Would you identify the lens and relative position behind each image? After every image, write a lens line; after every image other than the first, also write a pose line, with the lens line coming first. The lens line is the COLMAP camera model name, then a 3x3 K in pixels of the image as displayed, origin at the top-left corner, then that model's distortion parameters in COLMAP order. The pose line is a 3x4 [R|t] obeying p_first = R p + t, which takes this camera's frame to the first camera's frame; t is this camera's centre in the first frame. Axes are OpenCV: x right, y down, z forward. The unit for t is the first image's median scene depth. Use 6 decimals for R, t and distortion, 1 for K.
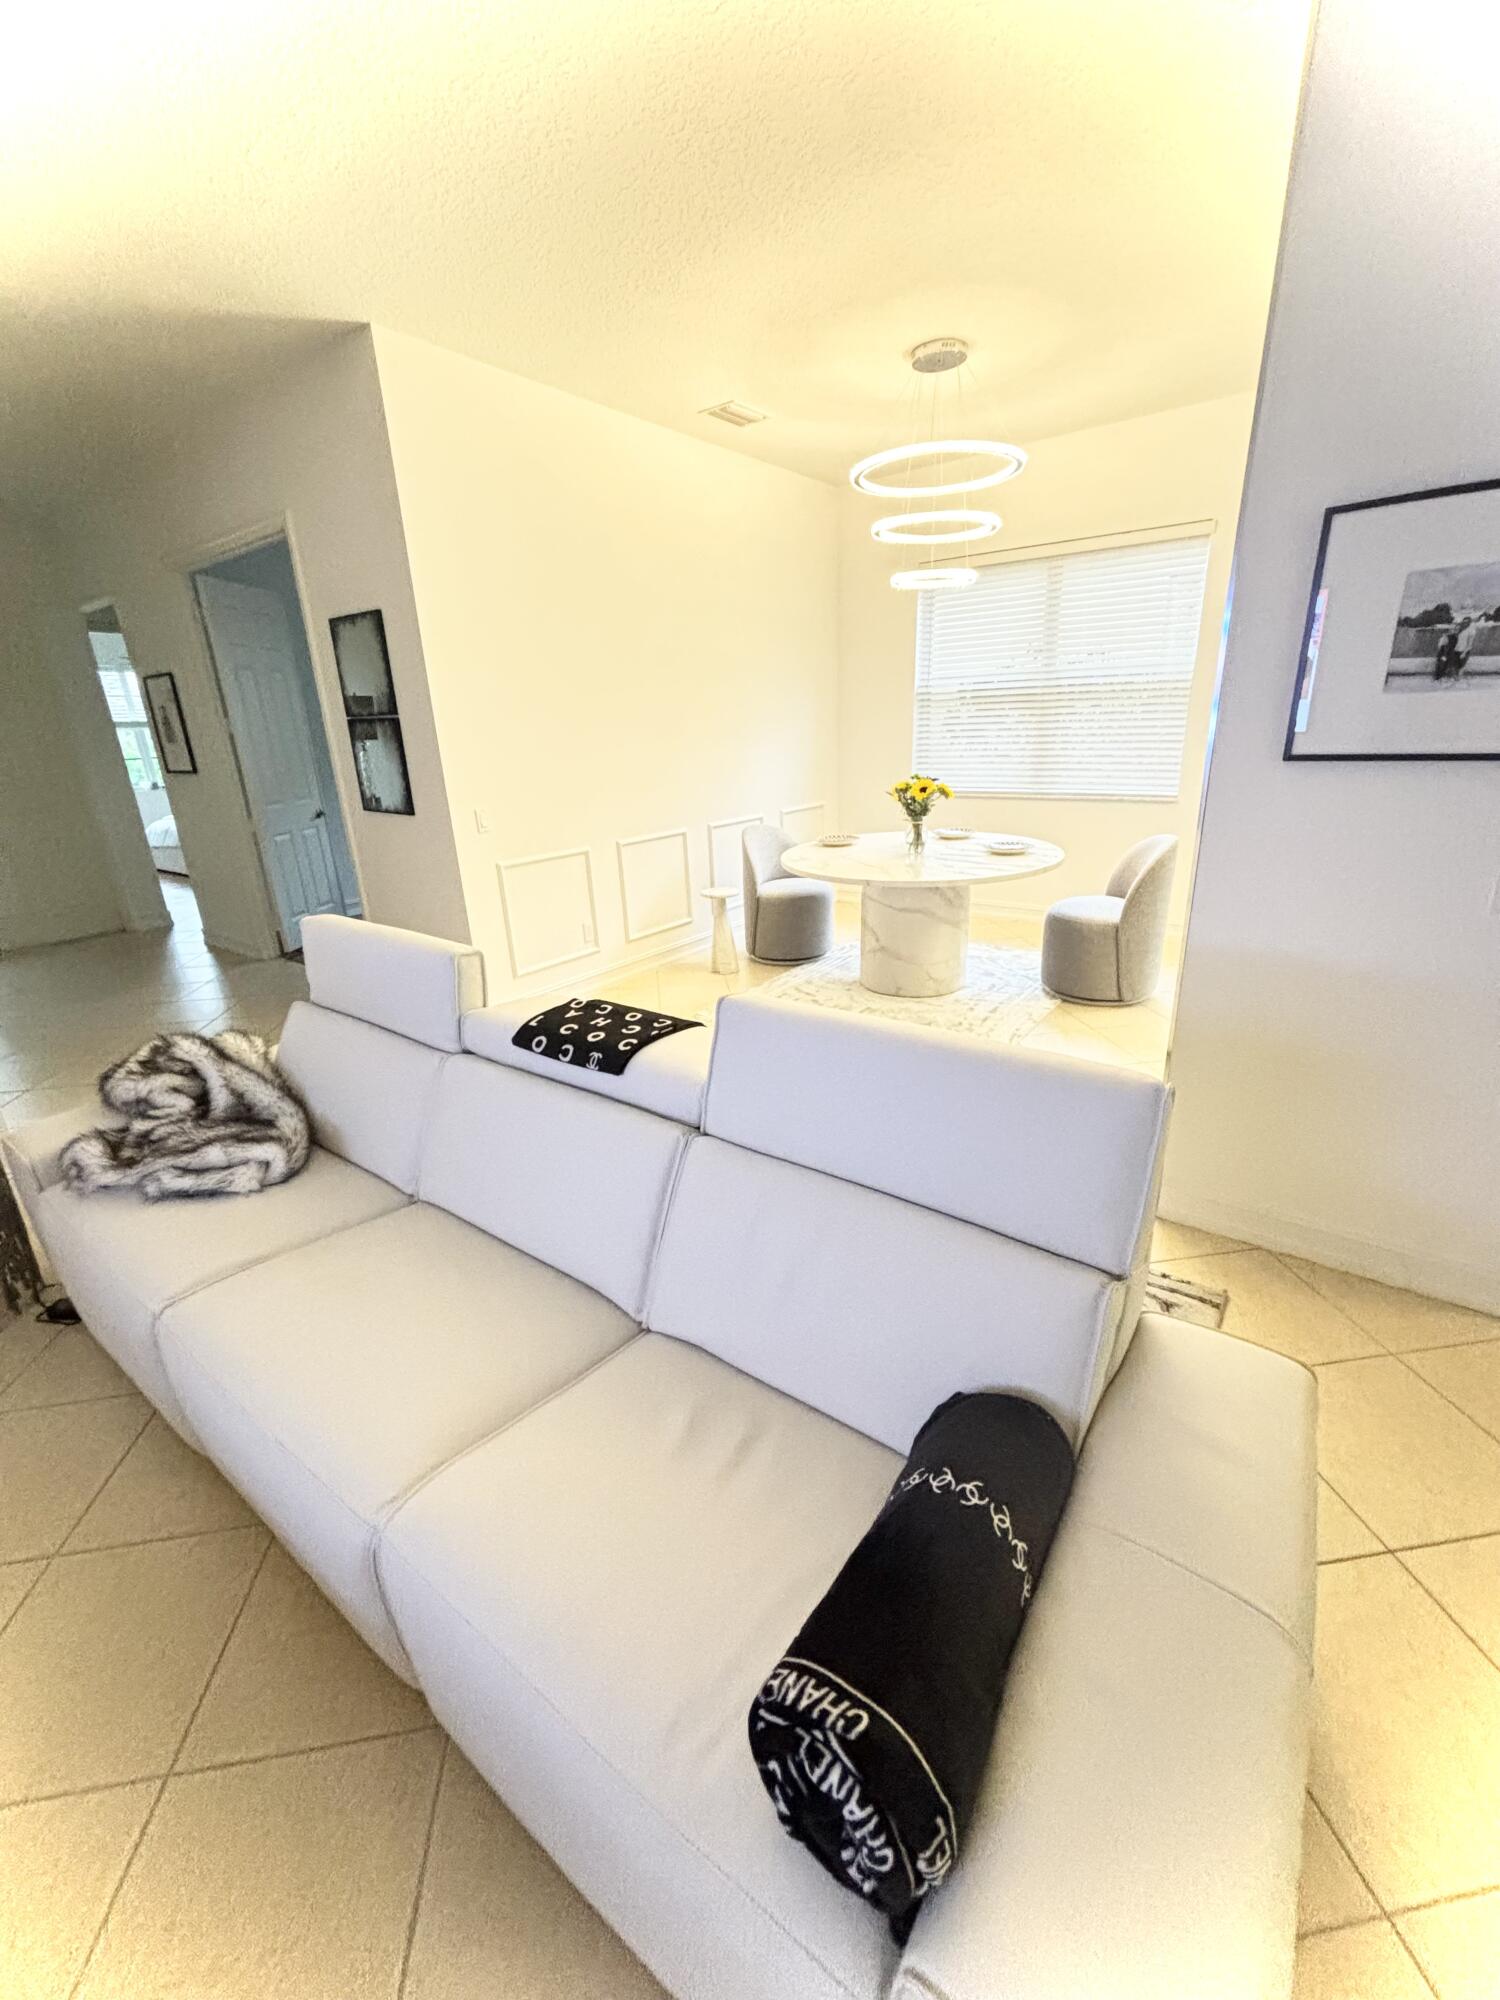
lens RADIAL K [[800.8, 0, 749.4], [0, 800.8, 1010.2], [0, 0, 1]] dist [0.001306, 0.000208]
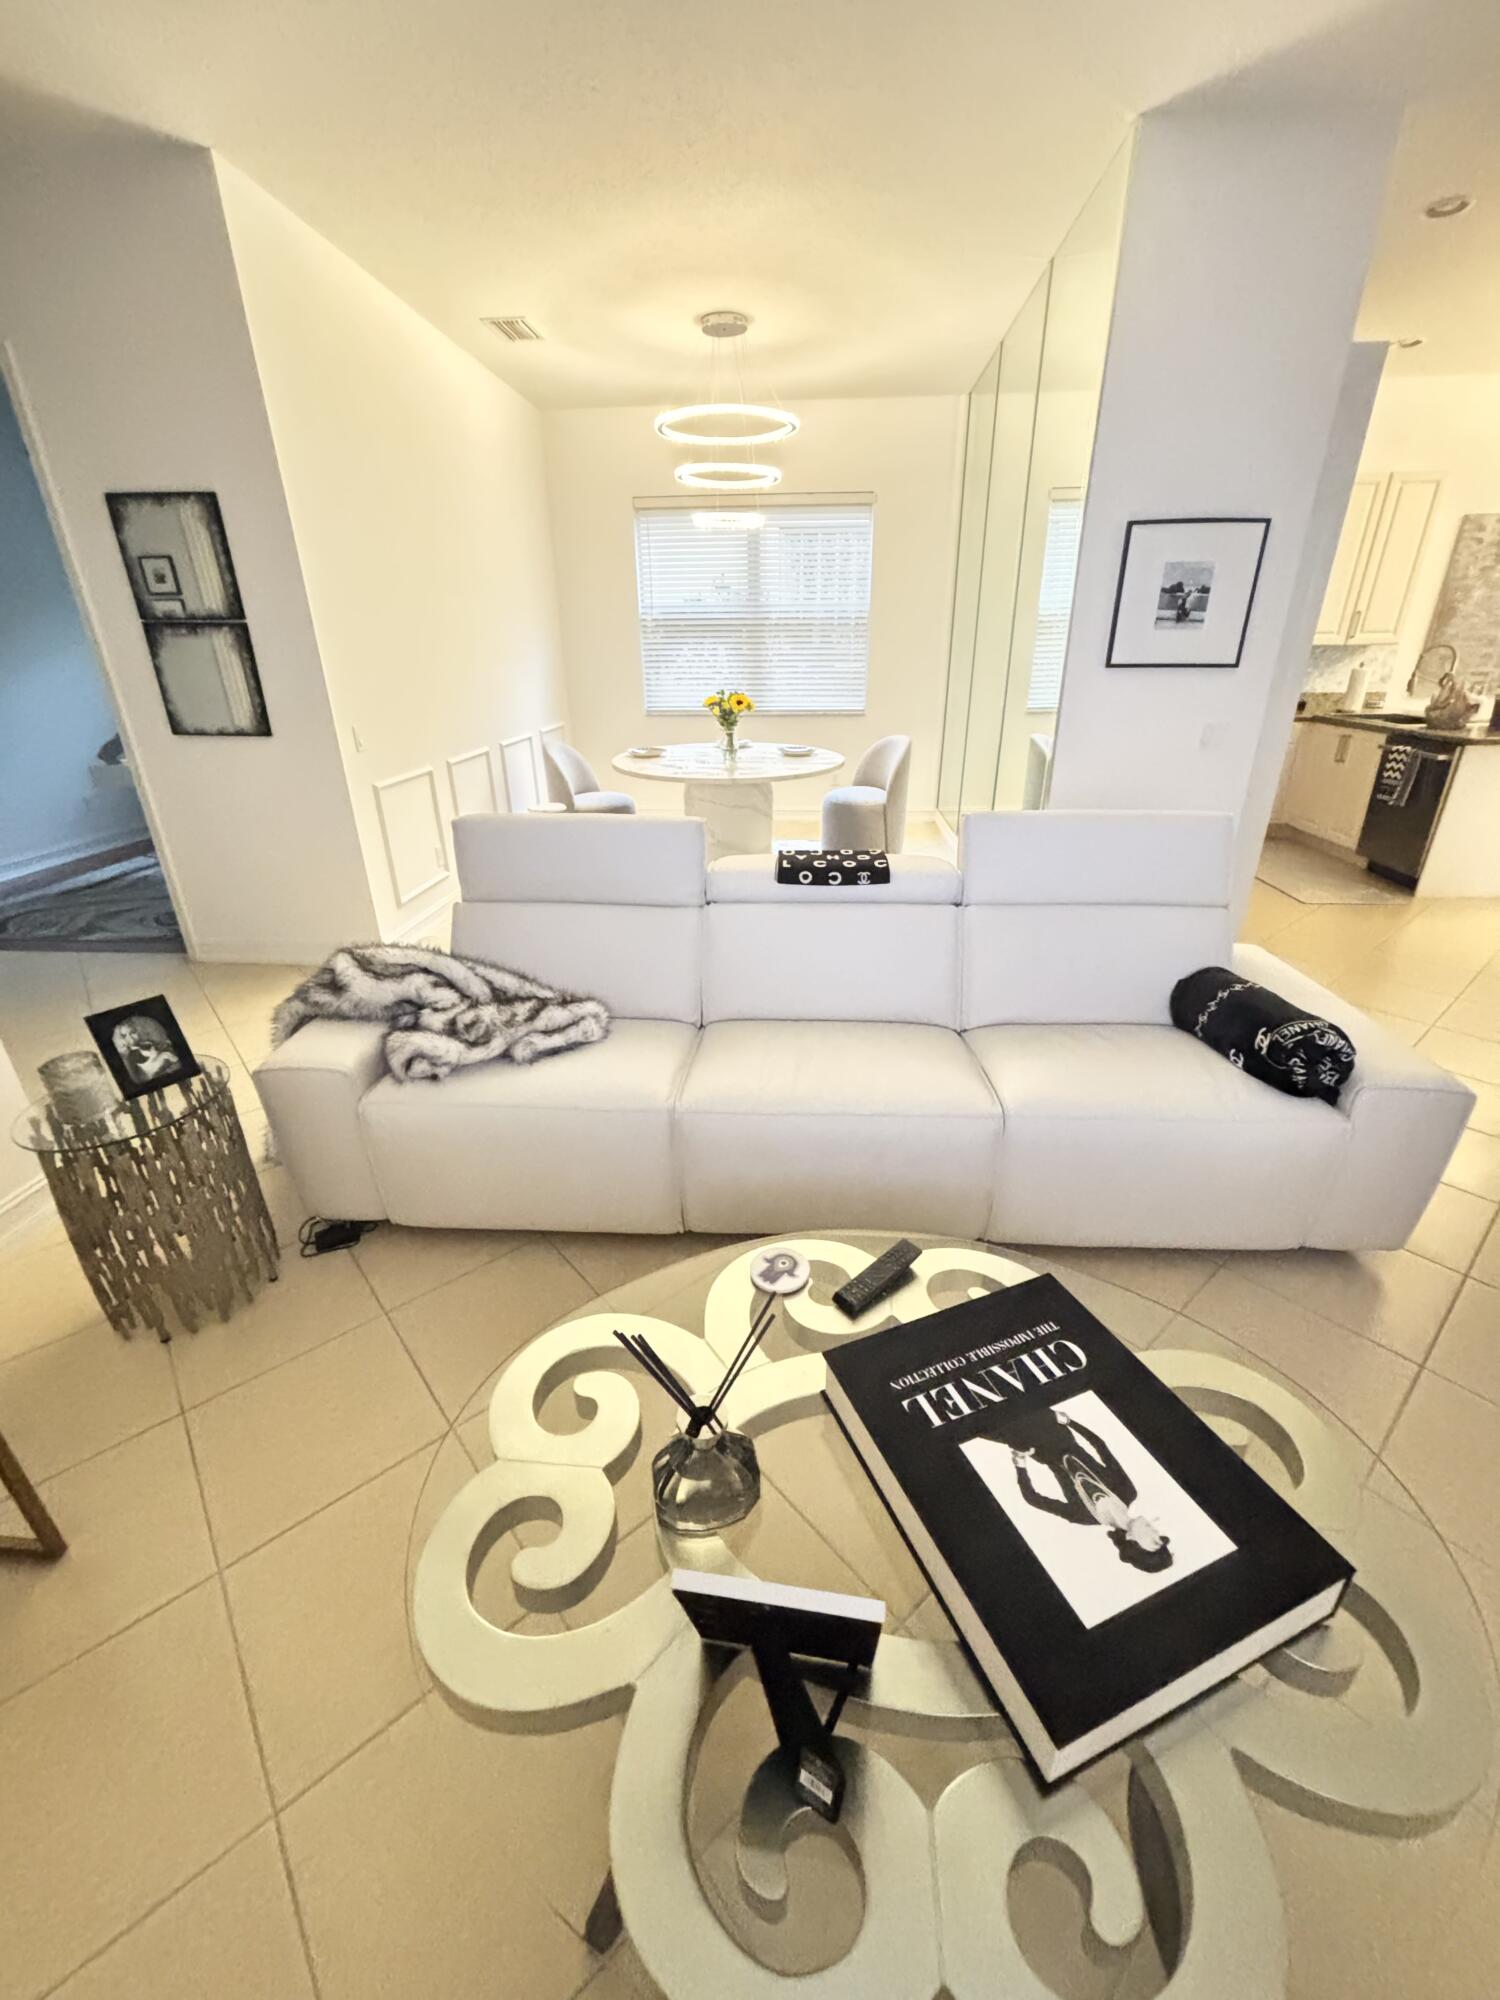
lens RADIAL K [[809.9, 0, 757.6], [0, 809.9, 1005.2], [0, 0, 1]] dist [-0.000149, 0.000597]
pose [[0.843076, -0.195152, 0.501137, -0.461603], [0.162898, 0.980729, 0.107867, 0.040888], [-0.512530, -0.009307, 0.858619, -0.052788]]
